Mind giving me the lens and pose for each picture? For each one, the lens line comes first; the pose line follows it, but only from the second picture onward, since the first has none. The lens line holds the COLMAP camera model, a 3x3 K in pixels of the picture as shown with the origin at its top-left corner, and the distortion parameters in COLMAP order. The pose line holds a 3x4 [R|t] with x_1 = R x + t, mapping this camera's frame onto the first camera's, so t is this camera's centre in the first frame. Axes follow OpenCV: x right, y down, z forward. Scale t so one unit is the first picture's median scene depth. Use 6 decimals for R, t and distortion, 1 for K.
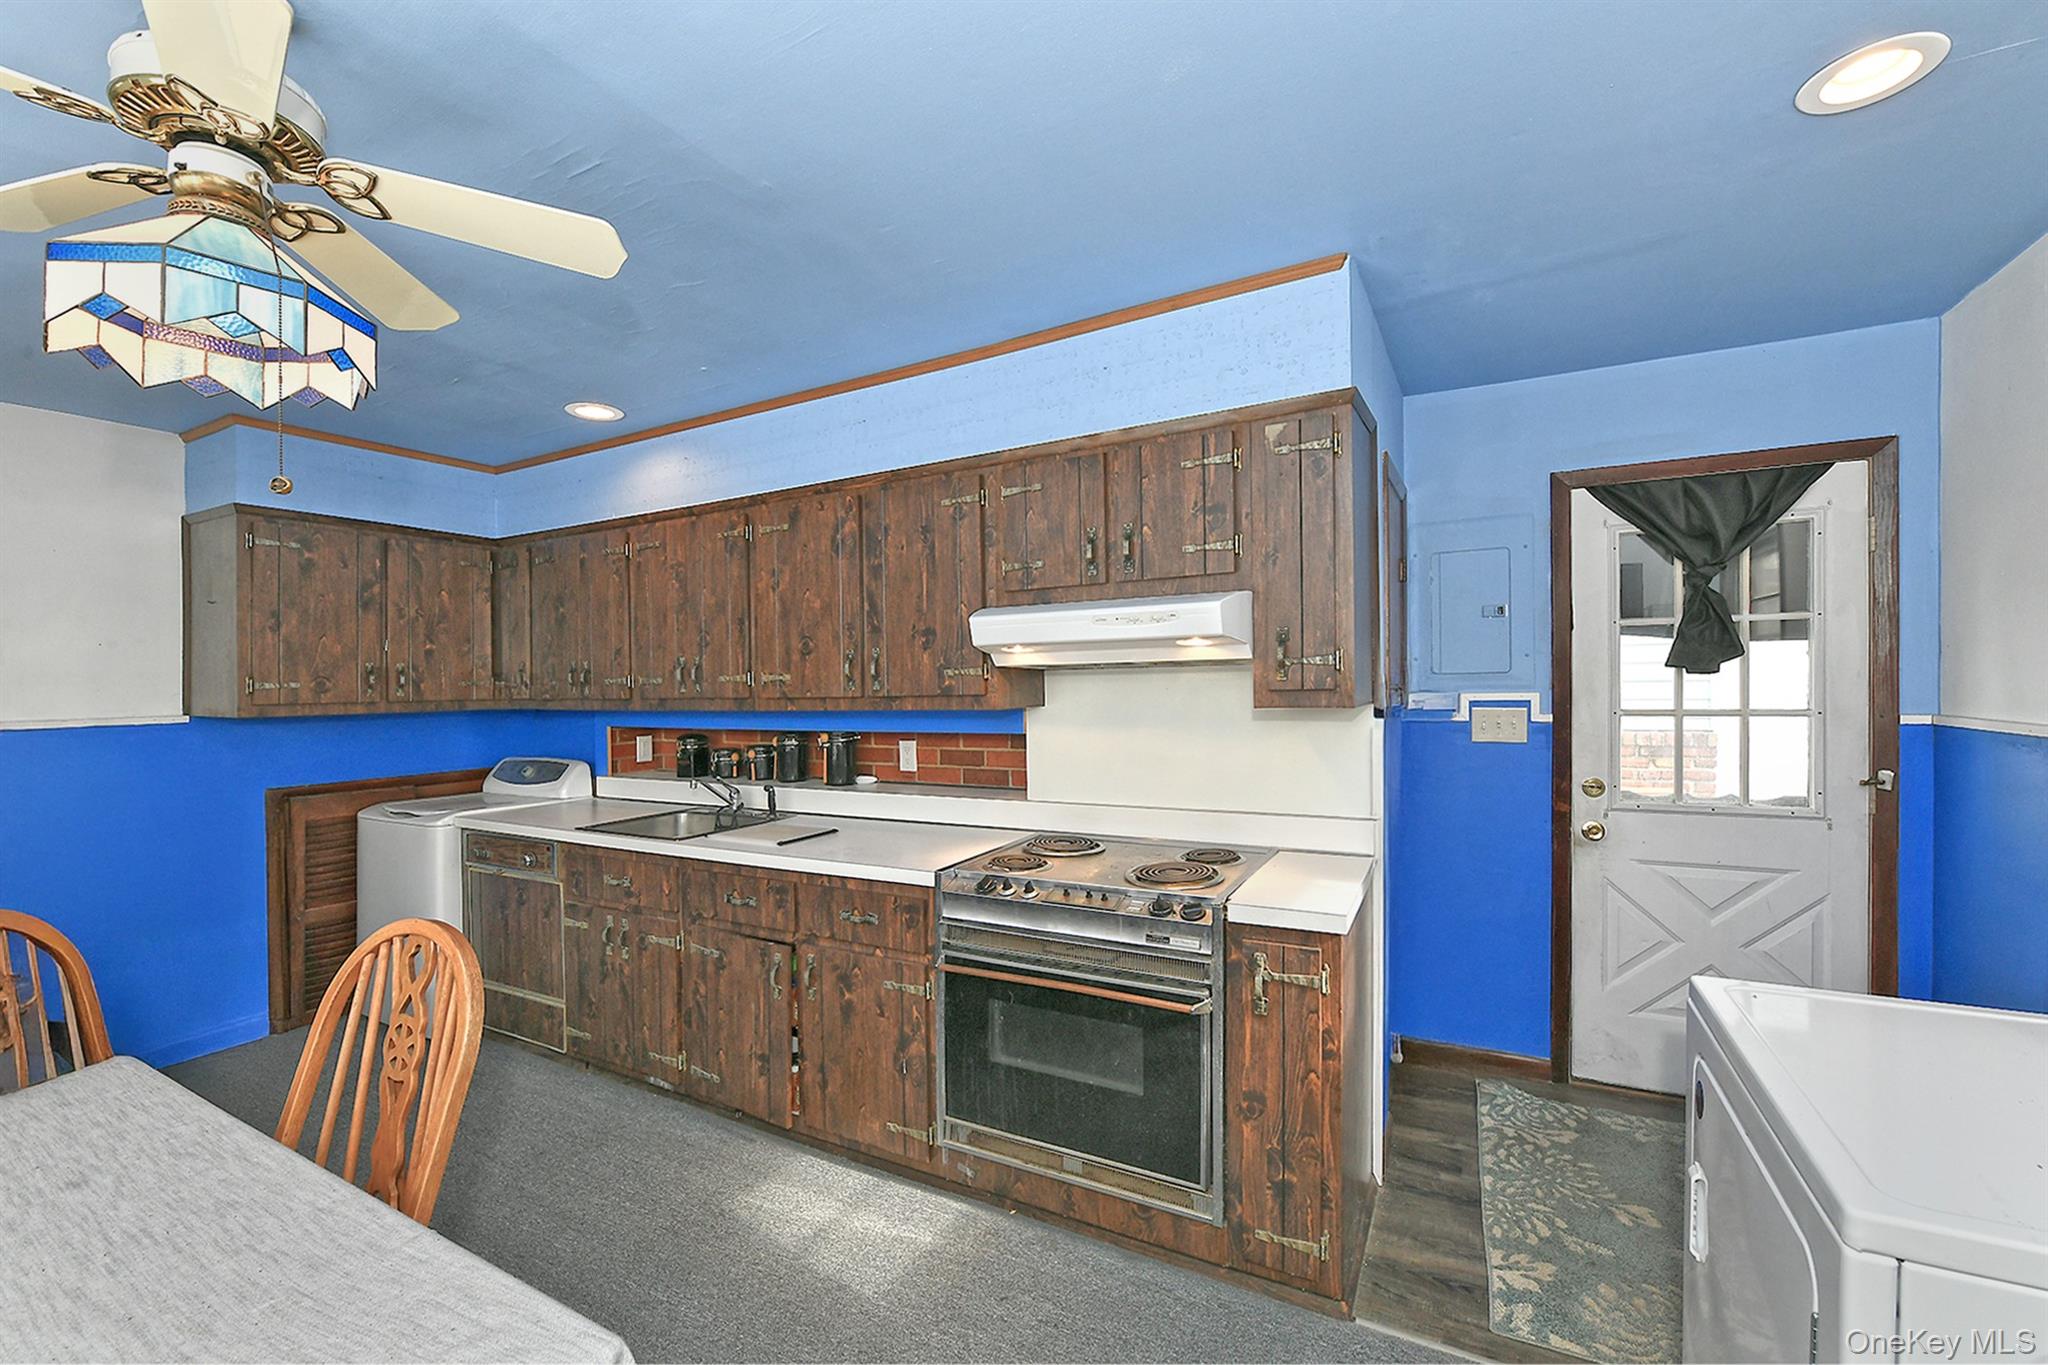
lens RADIAL K [[844.3, 0, 1024.3], [0, 844.3, 678.4], [0, 0, 1]] dist [-0.004932, 0.000192]
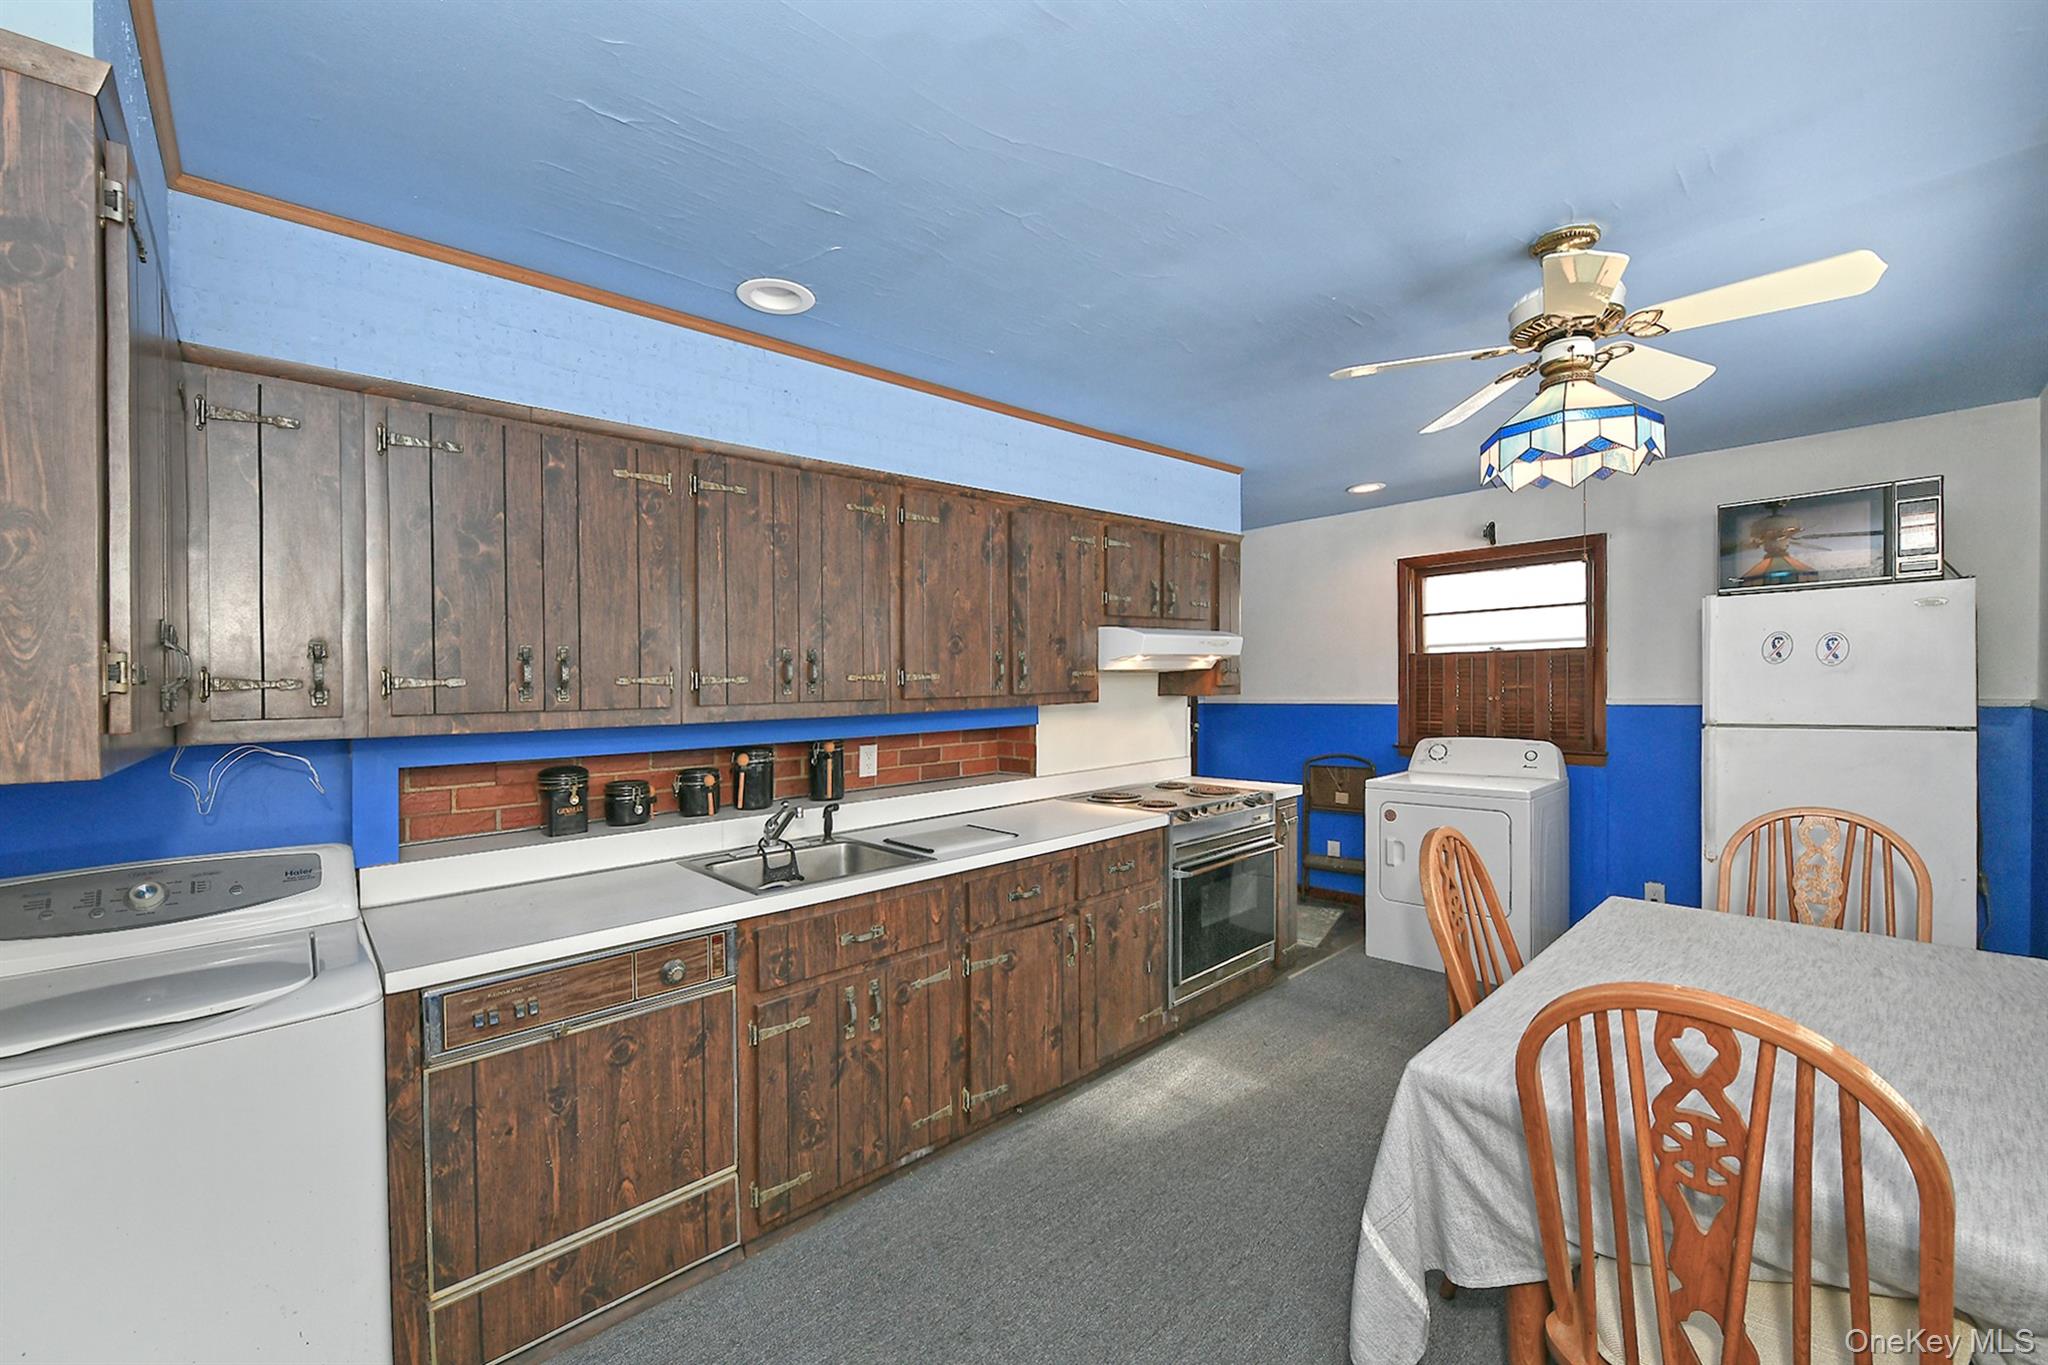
lens RADIAL K [[814.4, 0, 1025.9], [0, 814.4, 690.1], [0, 0, 1]] dist [-0.011689, -0.000096]
pose [[0.315597, 0.003195, 0.948888, -1.177099], [0.015644, 0.999841, -0.008570, 0.024745], [-0.948764, 0.017549, 0.315497, 0.637425]]
